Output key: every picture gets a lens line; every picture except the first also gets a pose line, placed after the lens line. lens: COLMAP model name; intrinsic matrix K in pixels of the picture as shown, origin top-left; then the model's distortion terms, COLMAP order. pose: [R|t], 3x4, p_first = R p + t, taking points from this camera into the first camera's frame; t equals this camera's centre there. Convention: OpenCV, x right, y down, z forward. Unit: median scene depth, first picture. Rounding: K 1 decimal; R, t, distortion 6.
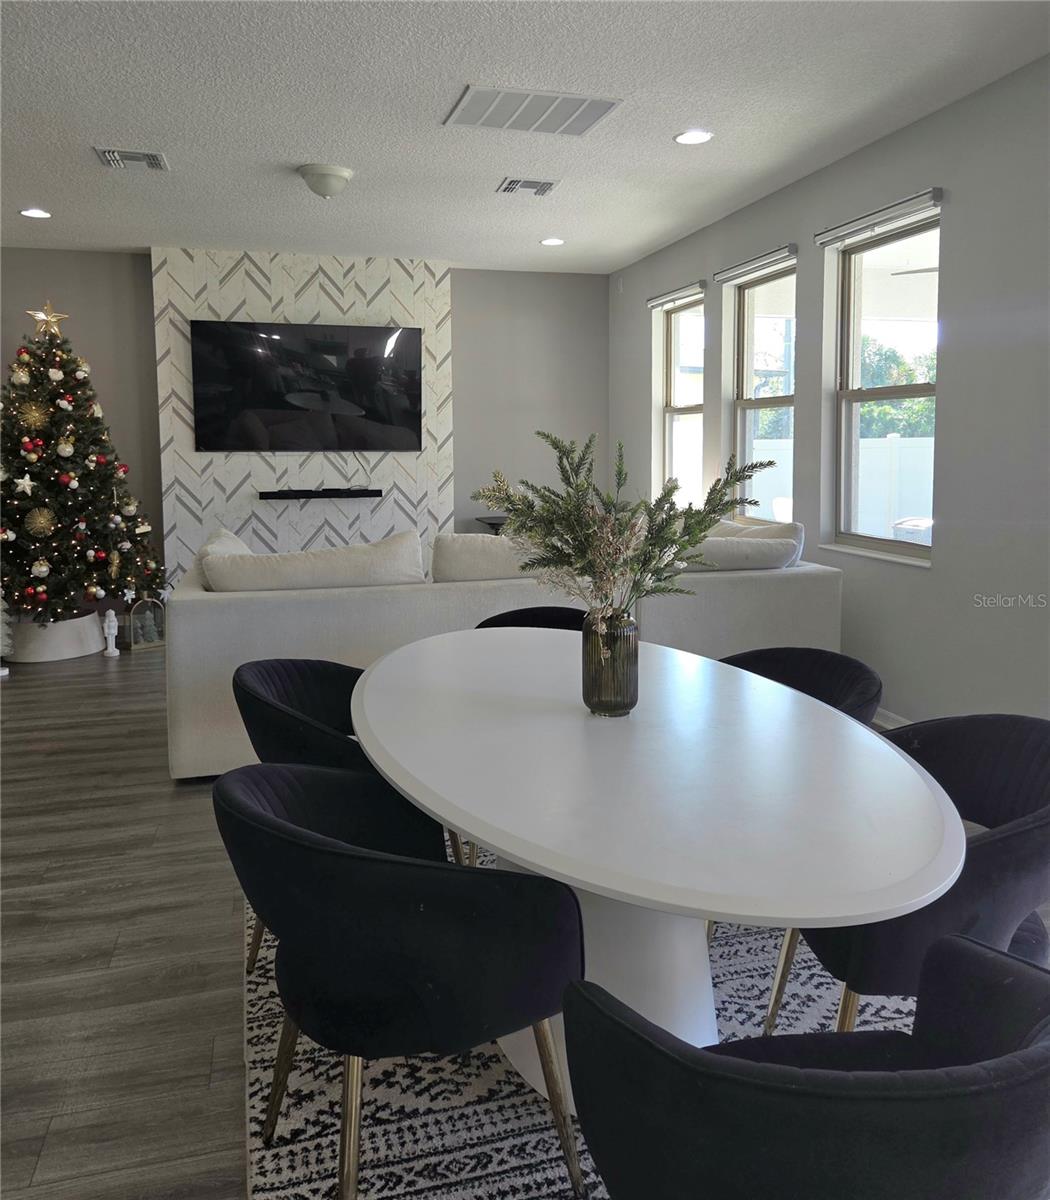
lens RADIAL K [[959.3, 0, 523.7], [0, 959.3, 514.1], [0, 0, 1]] dist [0.080909, -0.080801]
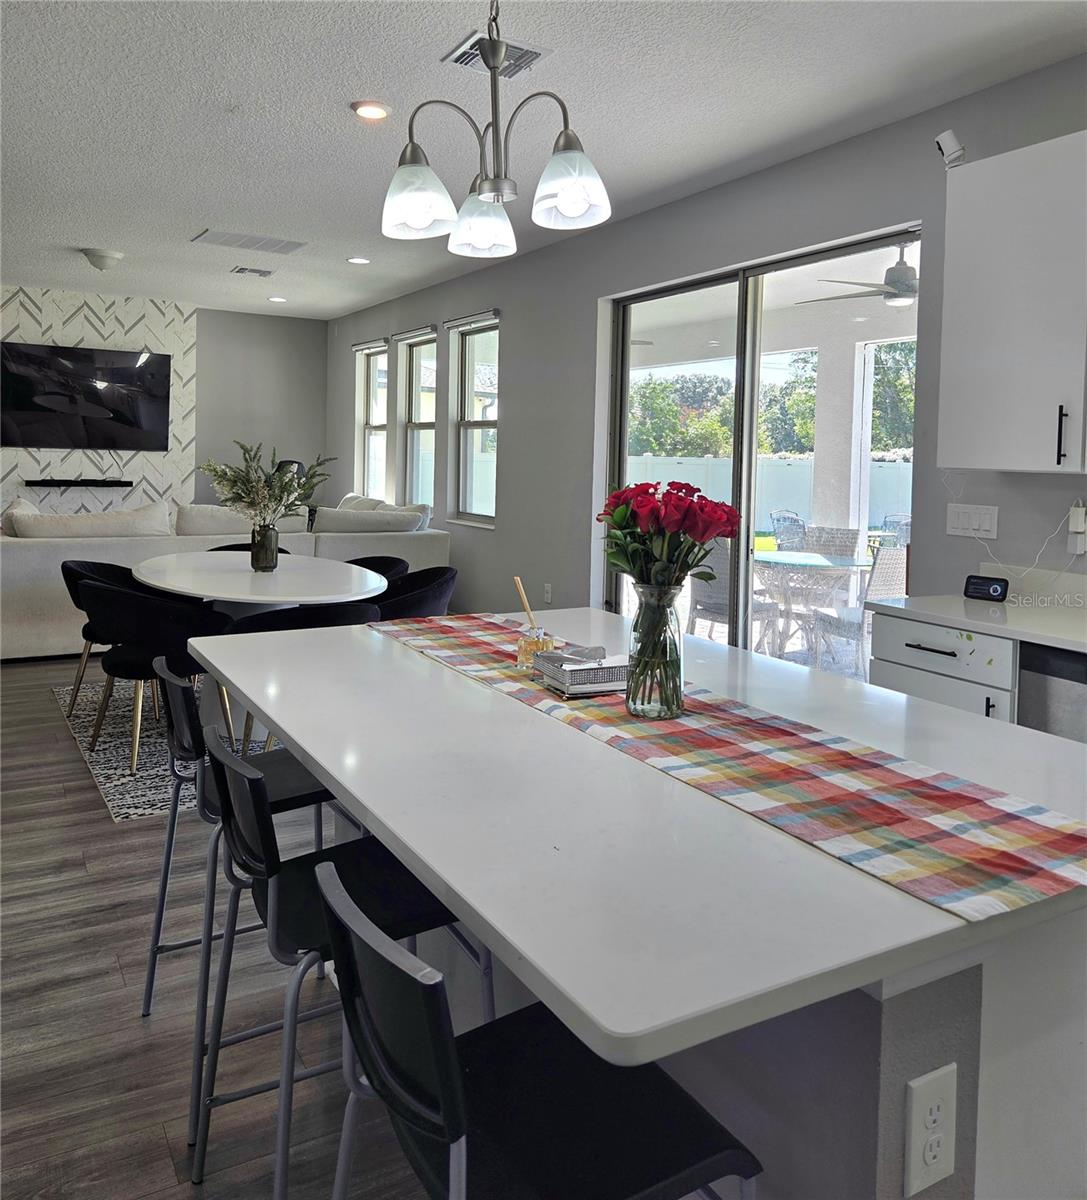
lens RADIAL K [[984.7, 0, 577.9], [0, 984.7, 489.3], [0, 0, 1]] dist [0.003804, -0.008854]
pose [[0.956979, 0.021770, 0.289339, 0.036995], [-0.010632, 0.999143, -0.040010, 0.031540], [-0.289962, 0.035213, 0.956390, -0.407700]]
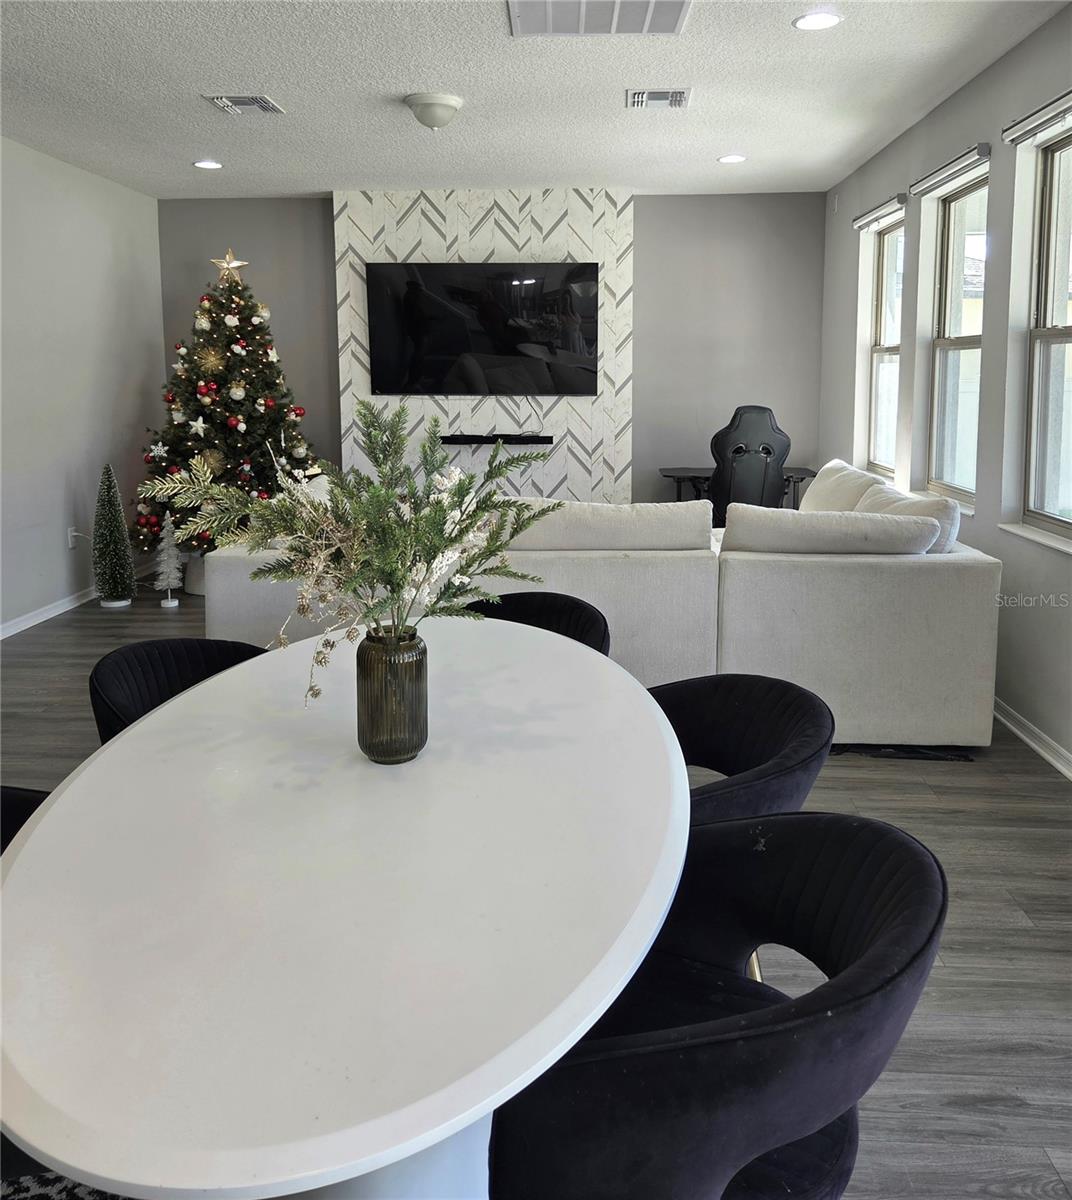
lens RADIAL K [[980.5, 0, 542.0], [0, 980.5, 474.7], [0, 0, 1]] dist [0.105306, -0.134044]
pose [[0.953861, 0.033514, -0.298372, 0.137346], [-0.025779, 0.999223, 0.029825, -0.017104], [0.299140, -0.020757, 0.953983, 0.078575]]
